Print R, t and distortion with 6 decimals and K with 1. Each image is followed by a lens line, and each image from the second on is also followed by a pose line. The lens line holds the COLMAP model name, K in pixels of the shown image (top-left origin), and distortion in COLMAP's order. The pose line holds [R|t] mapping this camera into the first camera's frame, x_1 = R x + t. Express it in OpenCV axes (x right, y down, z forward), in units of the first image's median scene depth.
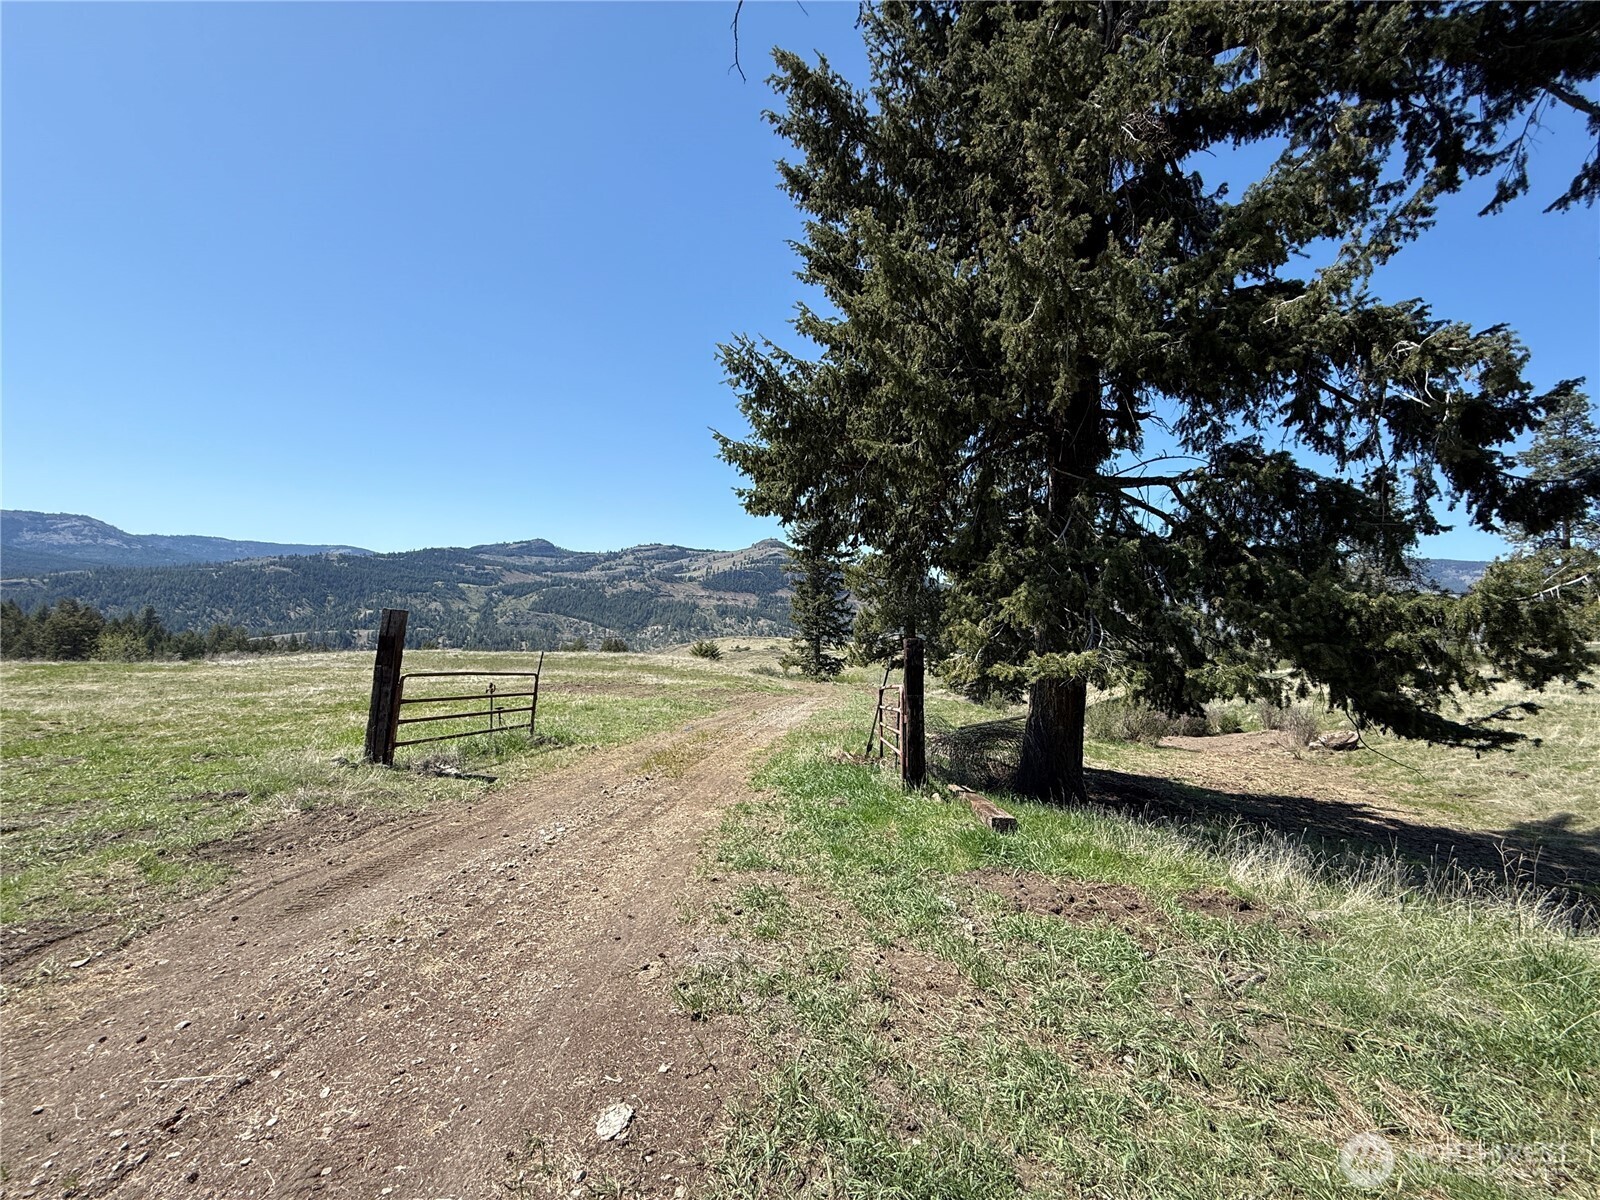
lens RADIAL K [[638.2, 0, 796.0], [0, 638.2, 599.9], [0, 0, 1]] dist [0.002343, -0.000394]
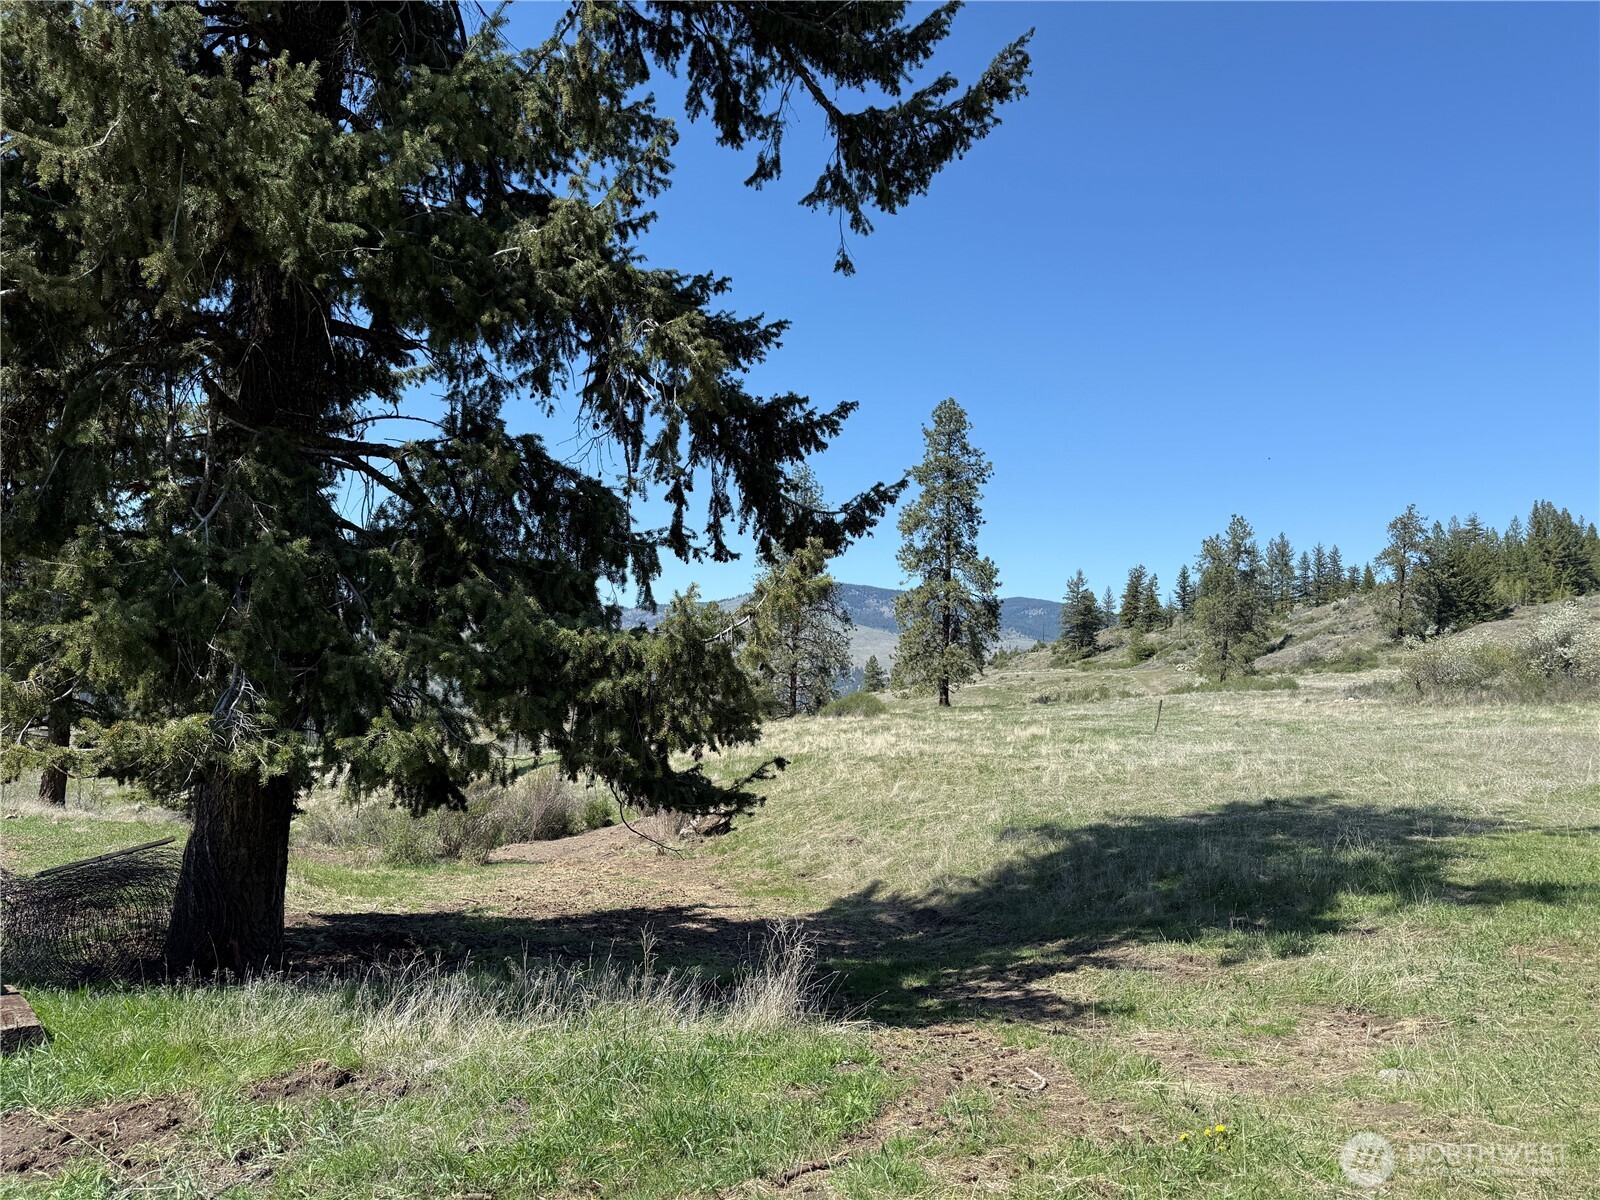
lens RADIAL K [[1115.3, 0, 792.0], [0, 1115.3, 600.4], [0, 0, 1]] dist [0.054872, -0.020563]
pose [[0.740732, 0.033366, 0.670971, 0.104307], [-0.016744, 0.999373, -0.031211, -0.004697], [-0.671592, 0.011885, 0.740826, -0.116320]]
